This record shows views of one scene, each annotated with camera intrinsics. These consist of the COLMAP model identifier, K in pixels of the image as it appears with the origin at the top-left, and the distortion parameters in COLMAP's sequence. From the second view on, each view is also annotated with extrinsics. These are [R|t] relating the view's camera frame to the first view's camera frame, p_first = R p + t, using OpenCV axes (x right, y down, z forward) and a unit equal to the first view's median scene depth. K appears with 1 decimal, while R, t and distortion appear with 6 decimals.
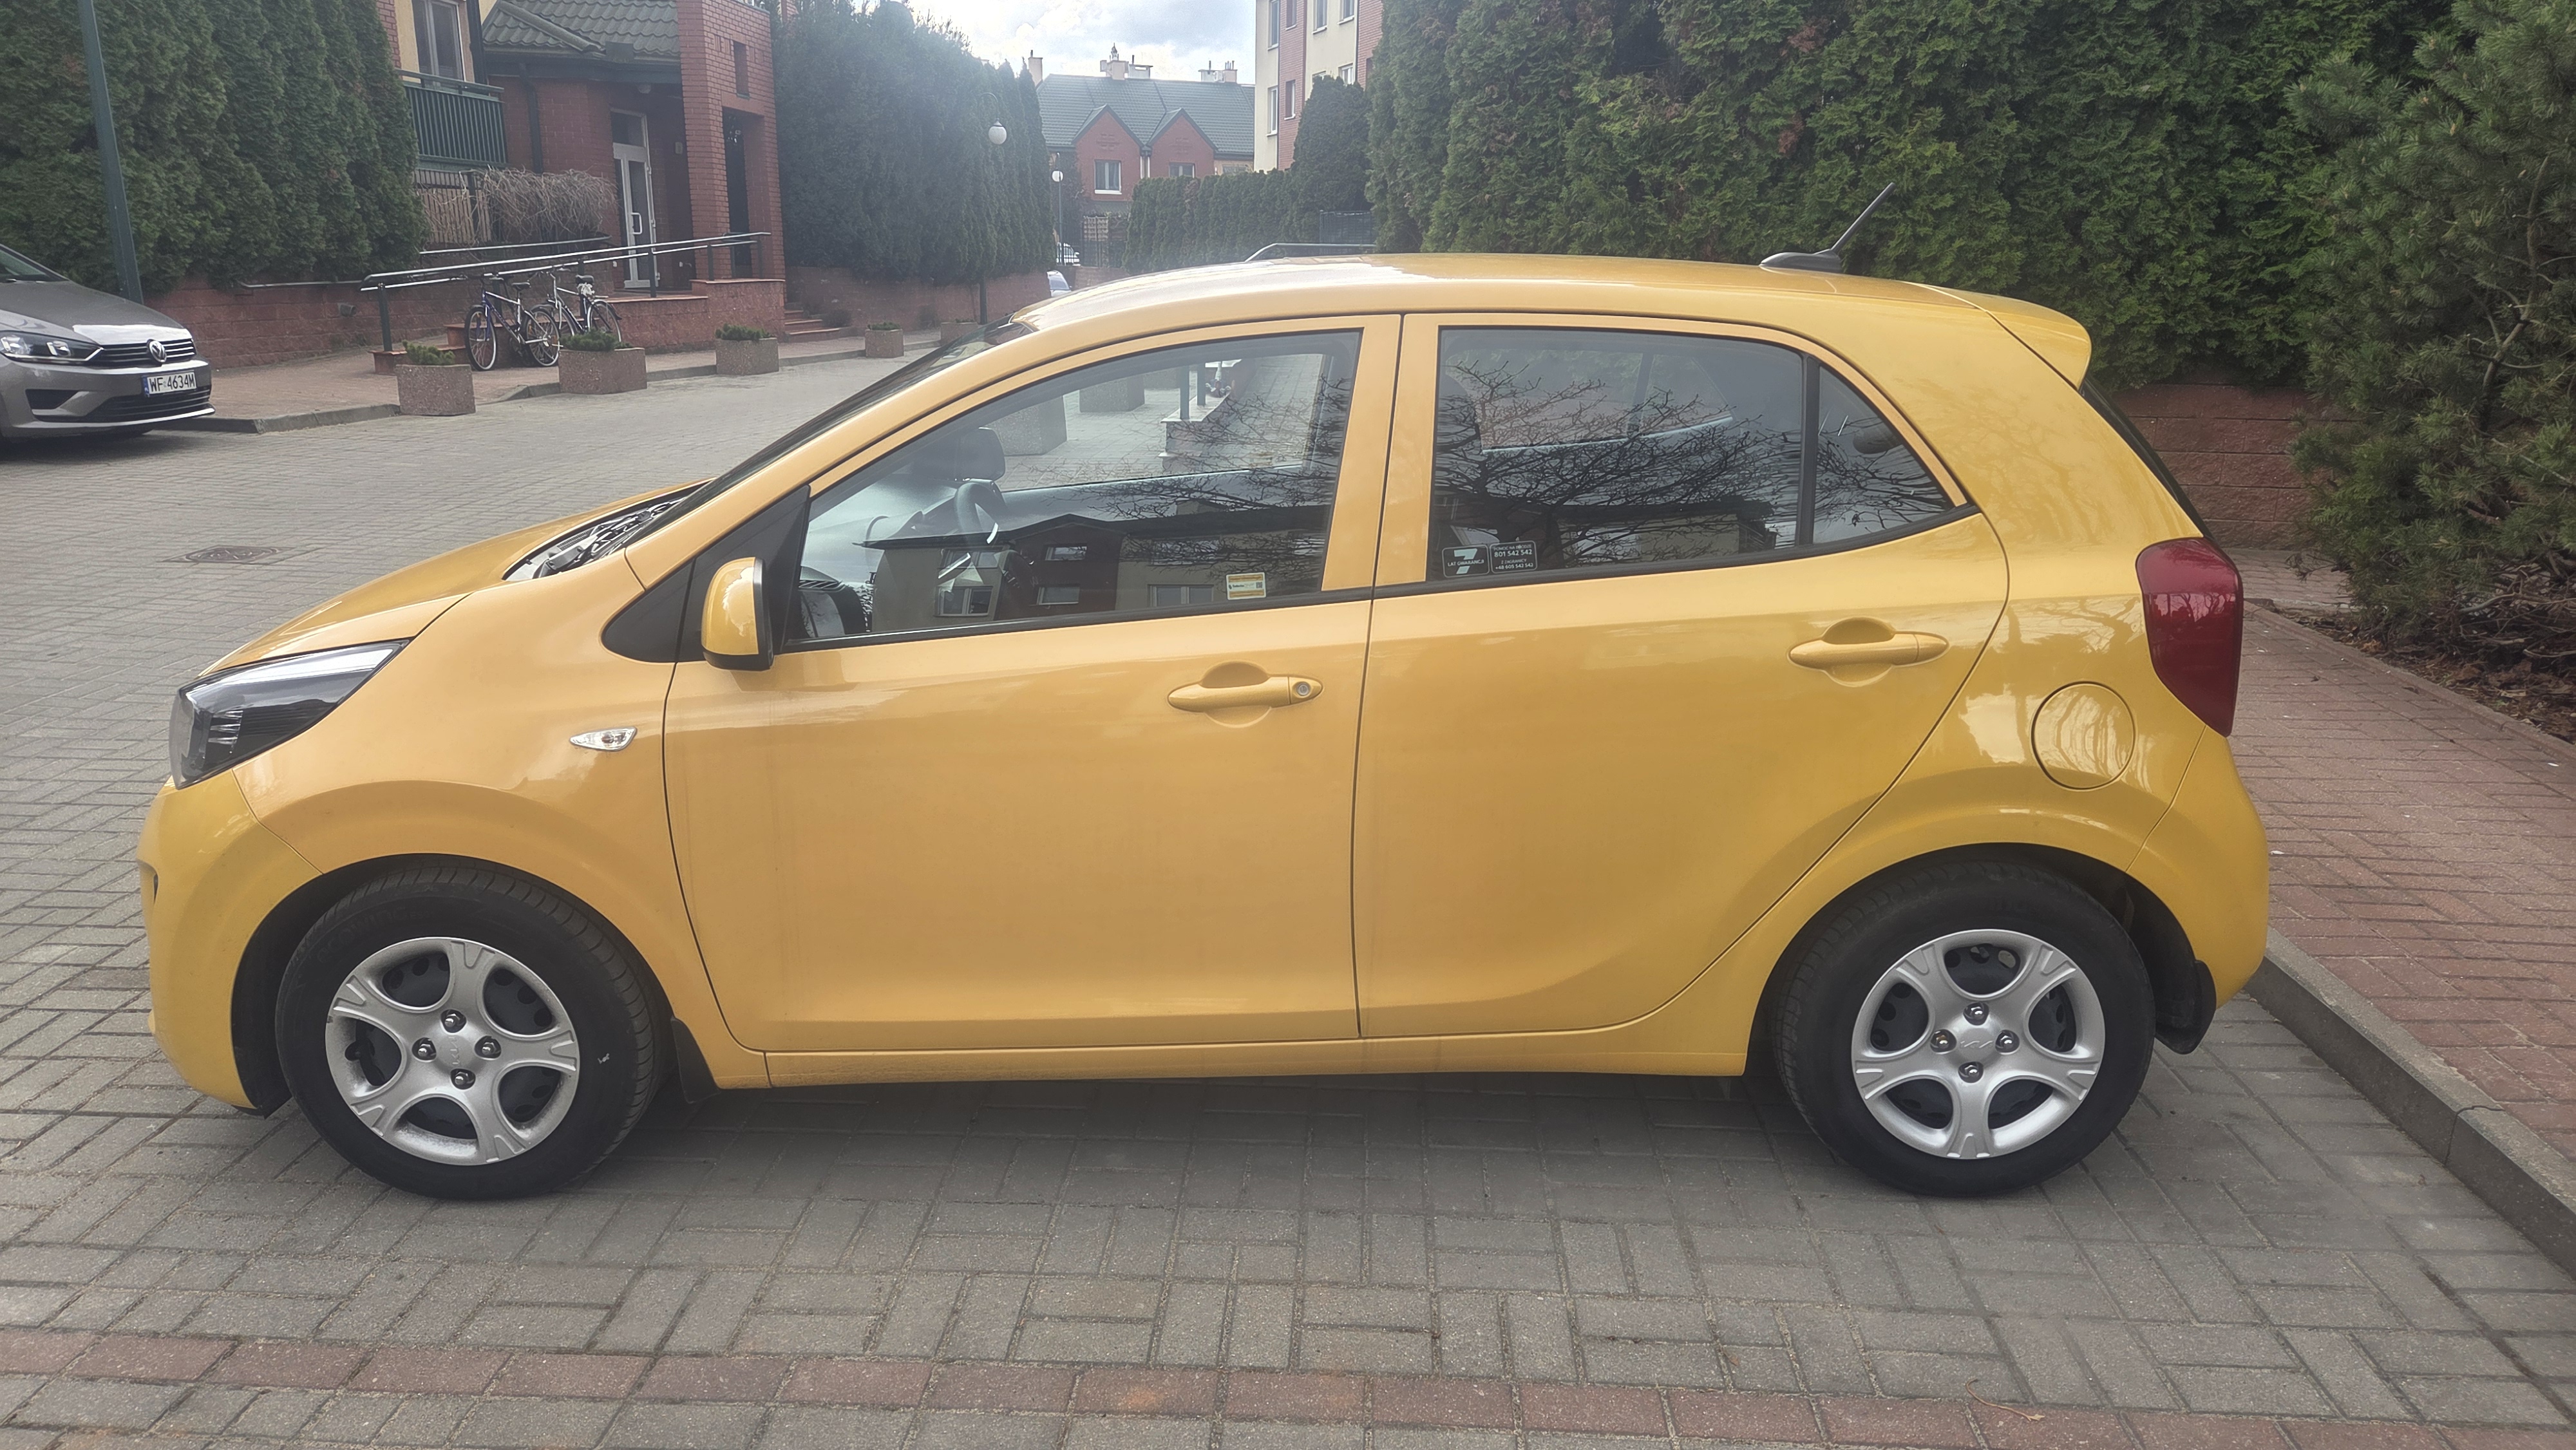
lens RADIAL K [[1715.2, 0, 1288.0], [0, 1715.2, 725.0], [0, 0, 1]] dist [0.067084, -0.060446]
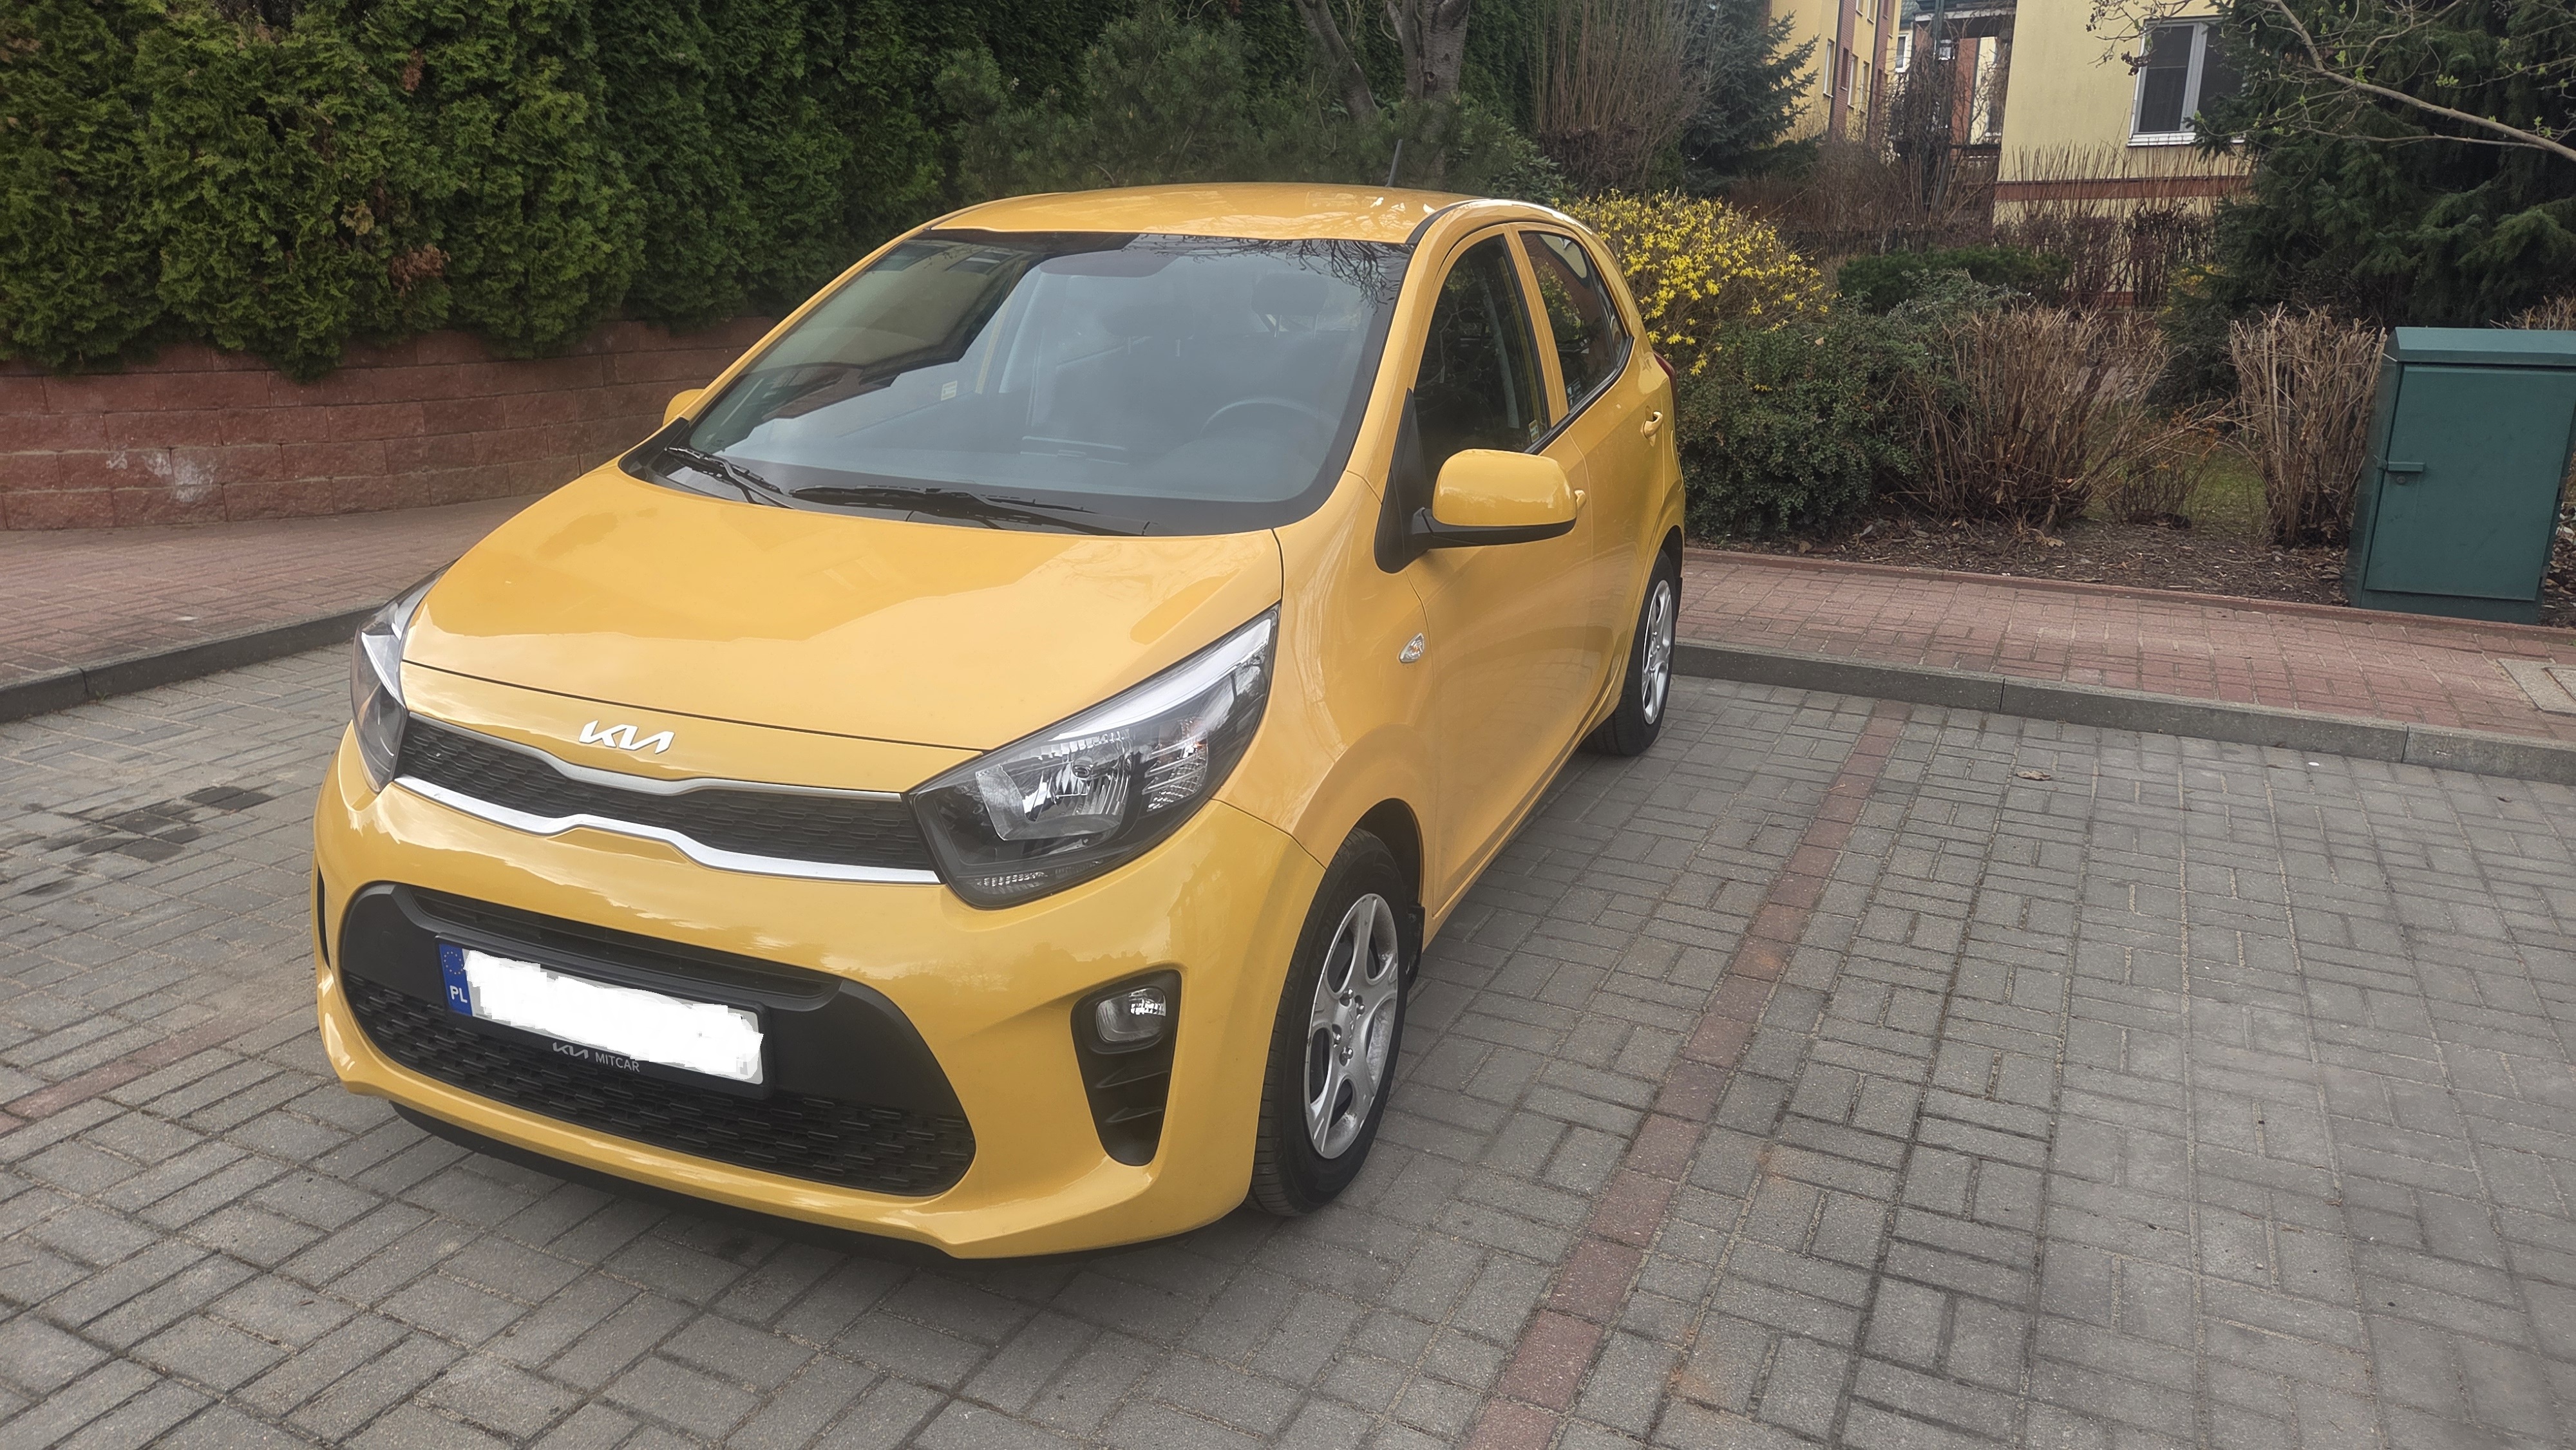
lens RADIAL K [[1715.2, 0, 1288.0], [0, 1715.2, 725.0], [0, 0, 1]] dist [0.067084, -0.060446]
pose [[0.383347, -0.264813, 0.884827, -1.295481], [0.248468, 0.952266, 0.177349, -0.141921], [-0.889556, 0.151865, 0.430846, 0.613244]]
